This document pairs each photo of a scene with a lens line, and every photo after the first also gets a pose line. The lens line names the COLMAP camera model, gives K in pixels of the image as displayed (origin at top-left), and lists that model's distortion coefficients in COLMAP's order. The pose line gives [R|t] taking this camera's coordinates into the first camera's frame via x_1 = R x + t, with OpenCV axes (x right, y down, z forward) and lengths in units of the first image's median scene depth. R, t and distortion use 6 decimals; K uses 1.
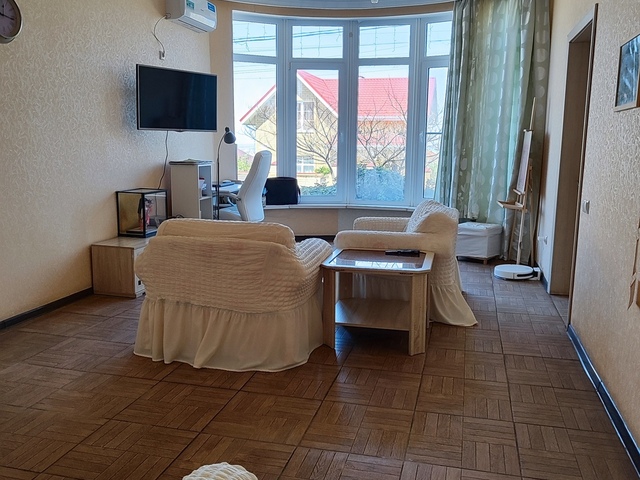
lens RADIAL K [[574.5, 0, 319.9], [0, 574.5, 239.6], [0, 0, 1]] dist [-0.008198, -0.001860]
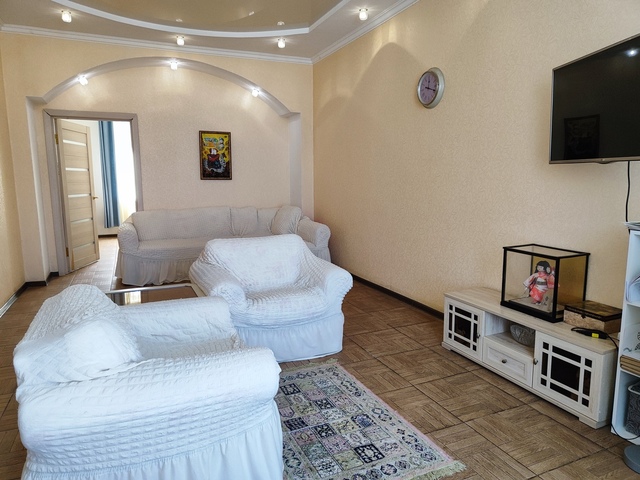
lens RADIAL K [[436.6, 0, 319.8], [0, 436.6, 239.5], [0, 0, 1]] dist [0.019439, -0.019800]
pose [[-0.795567, 0.084064, -0.600005, 0.258103], [-0.095896, 0.960372, 0.261705, -0.235882], [0.598228, 0.265742, -0.755979, 1.381928]]
